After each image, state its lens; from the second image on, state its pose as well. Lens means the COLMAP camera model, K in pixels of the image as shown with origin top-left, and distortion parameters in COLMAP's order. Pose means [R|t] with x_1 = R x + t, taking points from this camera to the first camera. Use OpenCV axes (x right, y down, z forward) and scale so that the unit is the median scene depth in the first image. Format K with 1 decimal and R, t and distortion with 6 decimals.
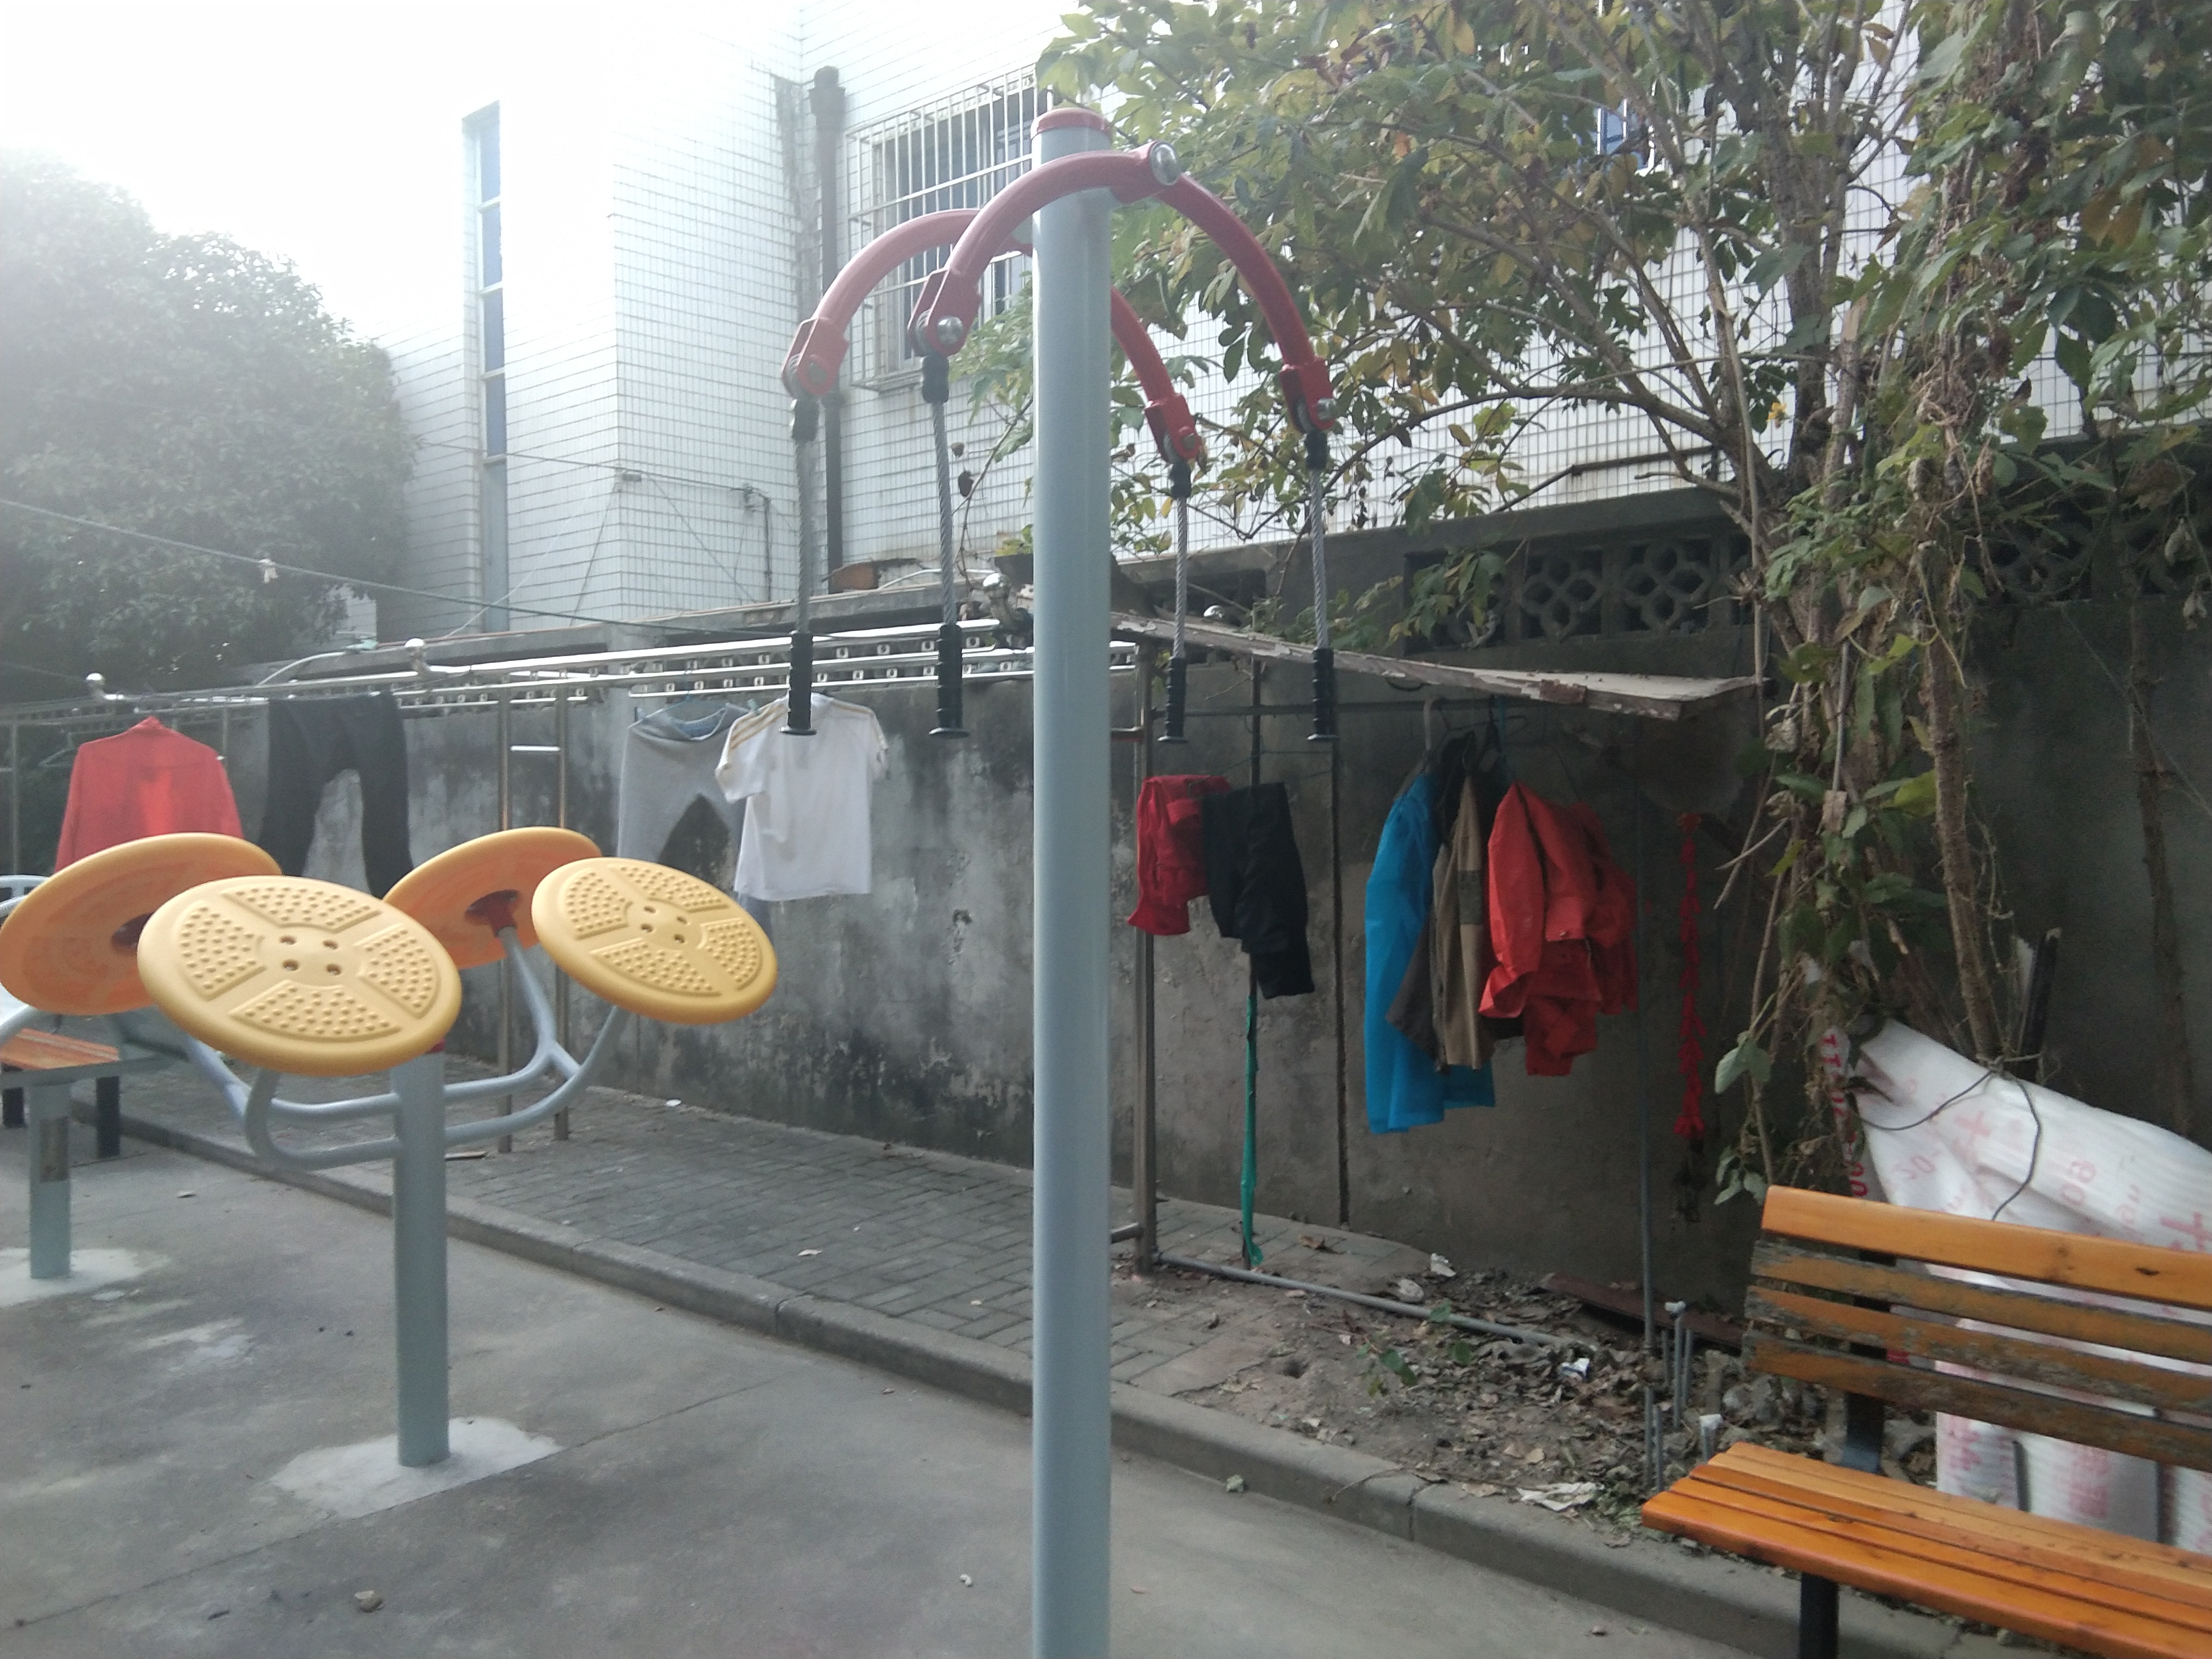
lens RADIAL K [[1762.2, 0, 1078.1], [0, 1762.2, 808.6], [0, 0, 1]] dist [0.124178, -0.173379]
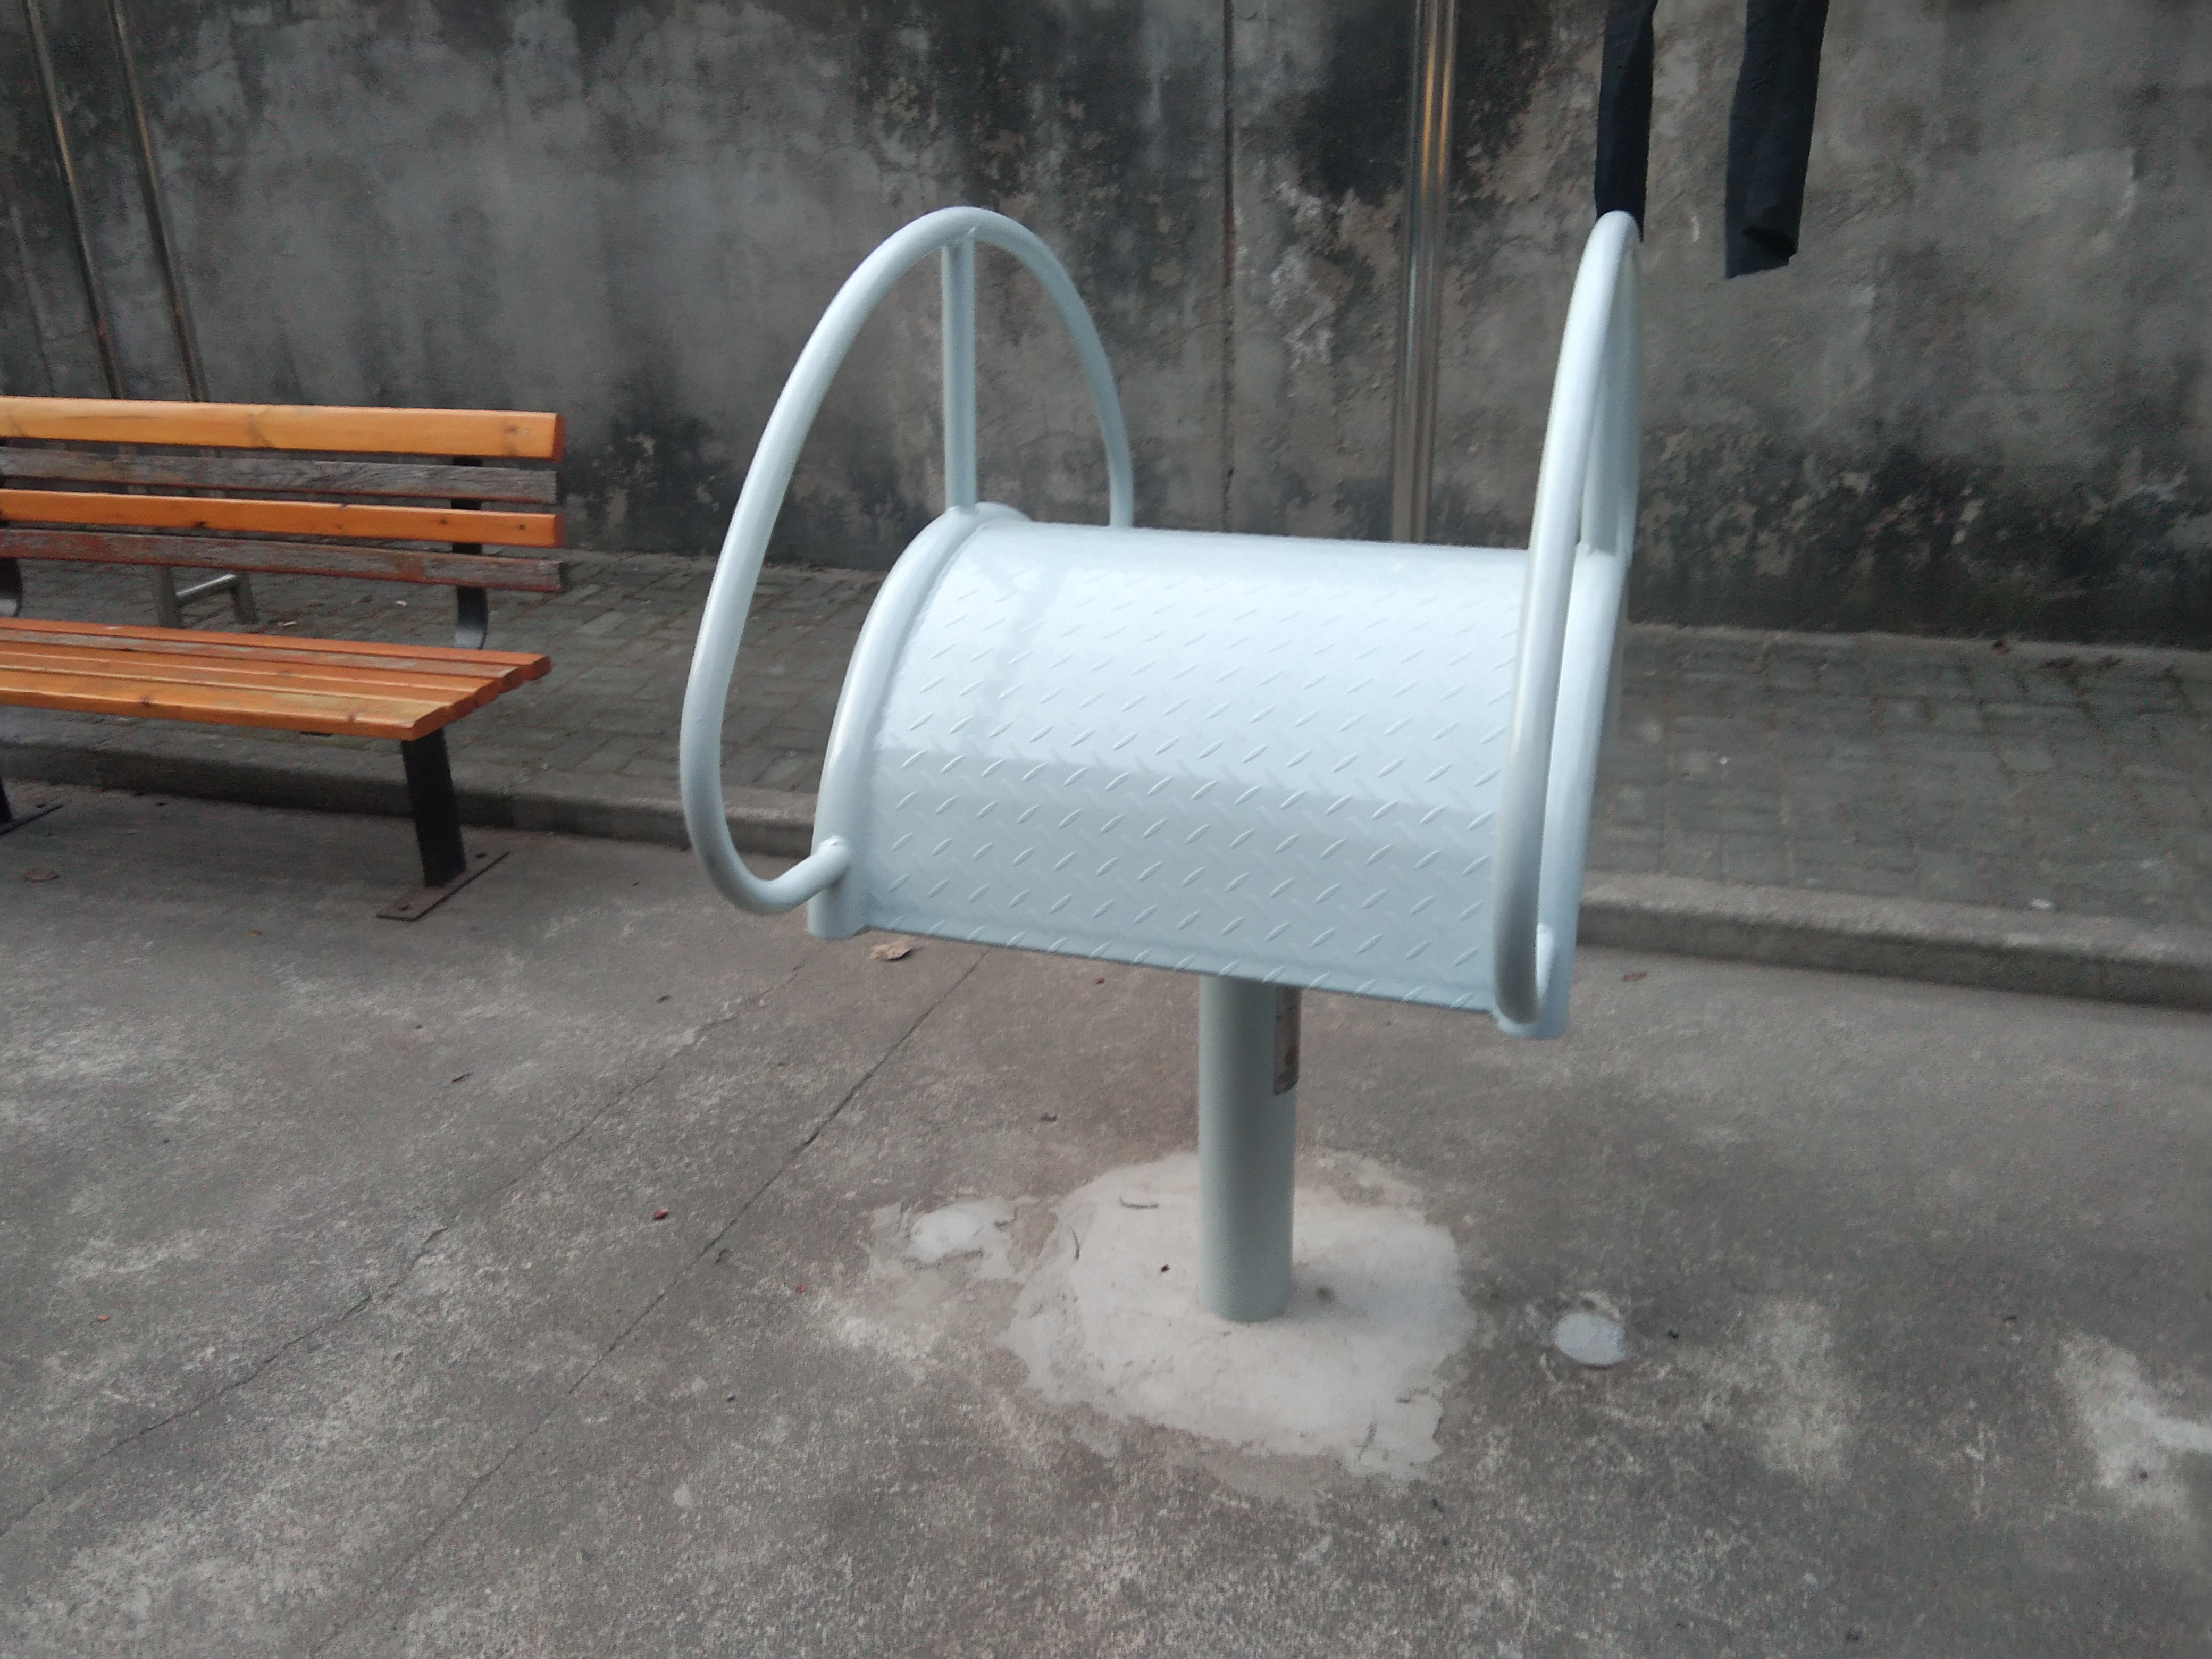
lens RADIAL K [[1753.9, 0, 1097.1], [0, 1753.9, 830.4], [0, 0, 1]] dist [0.088520, -0.111499]
pose [[0.917882, -0.176757, 0.355315, -0.813921], [0.031788, 0.925203, 0.378138, 0.021766], [-0.395577, -0.335792, 0.854846, 0.811666]]
